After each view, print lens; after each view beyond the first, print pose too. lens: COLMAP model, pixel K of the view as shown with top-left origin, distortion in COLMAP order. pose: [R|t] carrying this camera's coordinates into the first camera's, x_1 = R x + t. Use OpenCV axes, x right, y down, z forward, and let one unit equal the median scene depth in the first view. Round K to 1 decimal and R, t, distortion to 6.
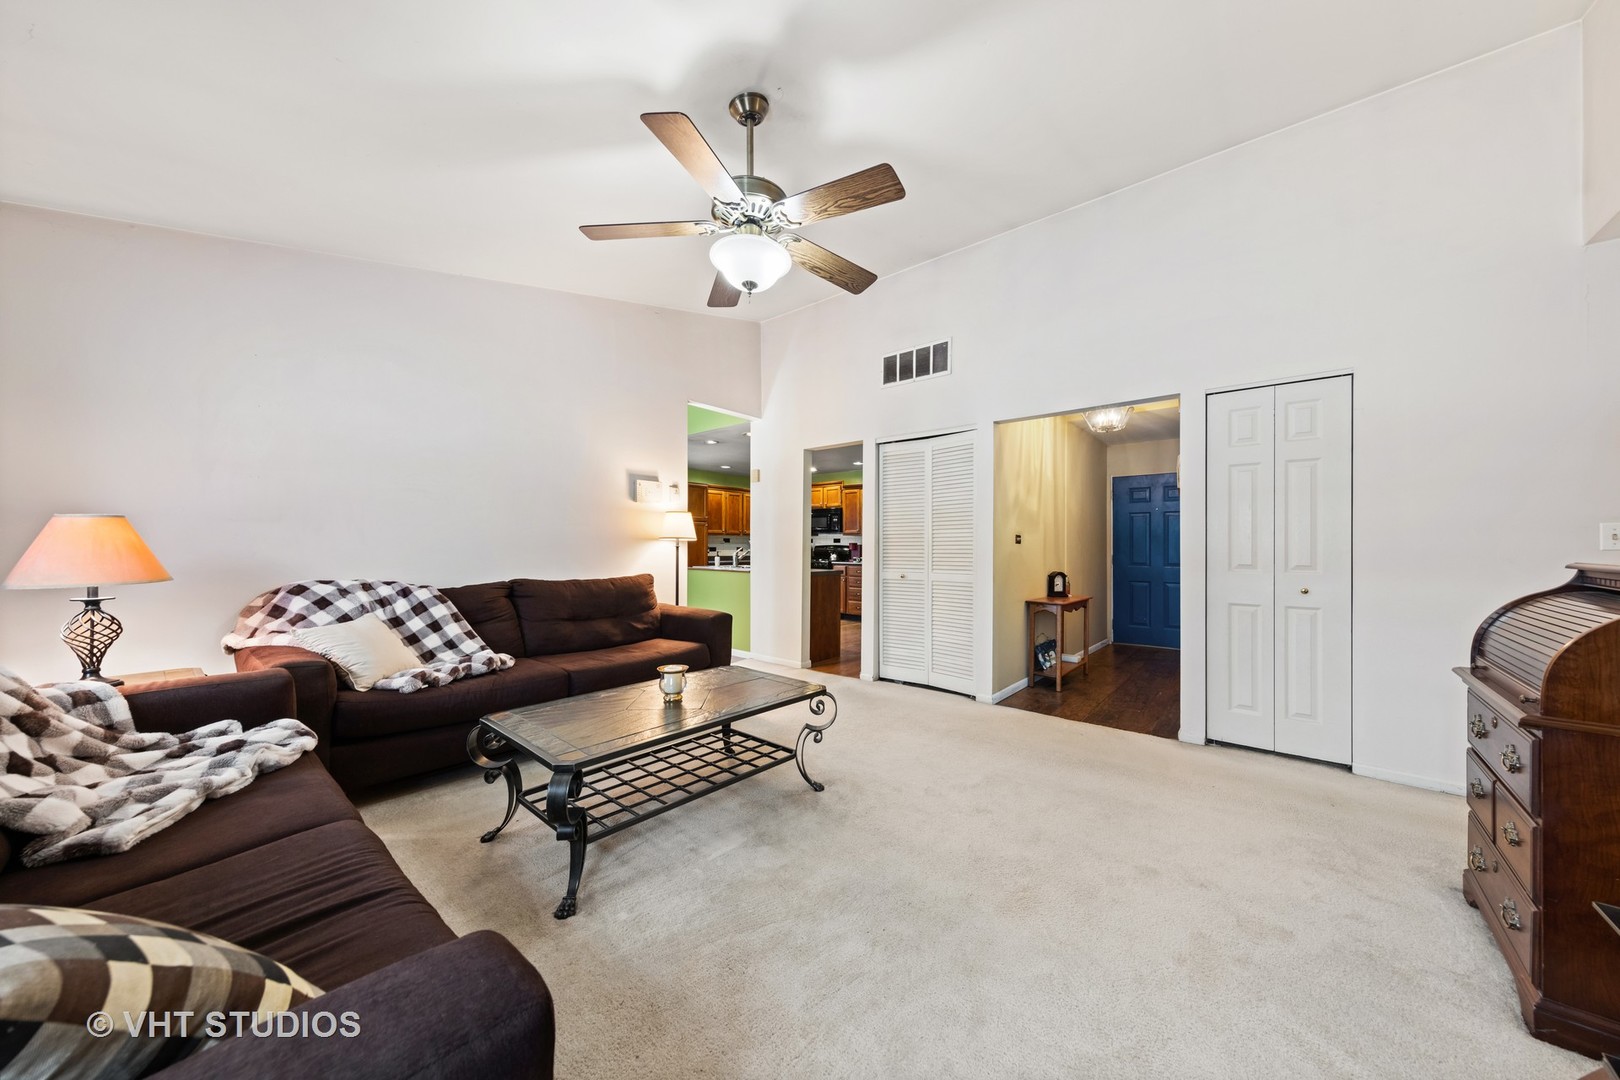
lens RADIAL K [[553.5, 0, 810.0], [0, 553.5, 540.0], [0, 0, 1]] dist [0.000740, 0.000037]
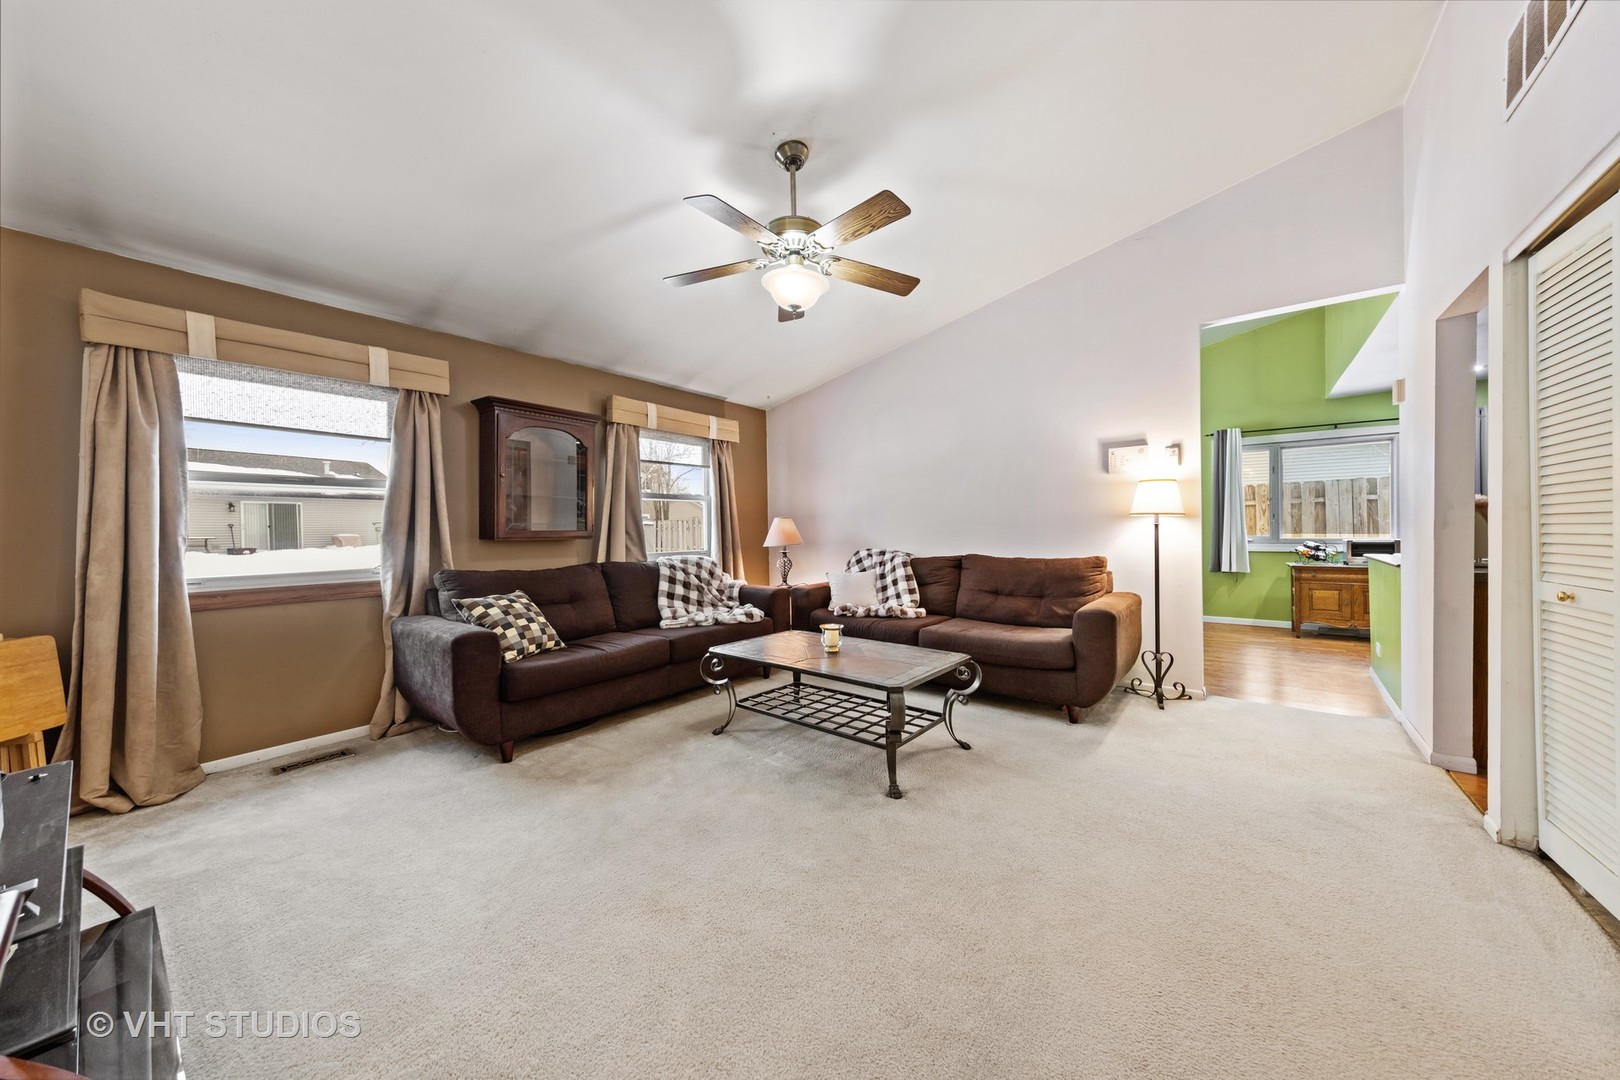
lens RADIAL K [[541.9, 0, 812.7], [0, 541.9, 532.5], [0, 0, 1]] dist [0.000207, 0.000023]
pose [[0.032069, 0.004731, -0.999474, 0.816990], [0.027037, 0.999619, 0.005599, 0.009131], [0.999120, -0.027203, 0.031929, 0.775179]]
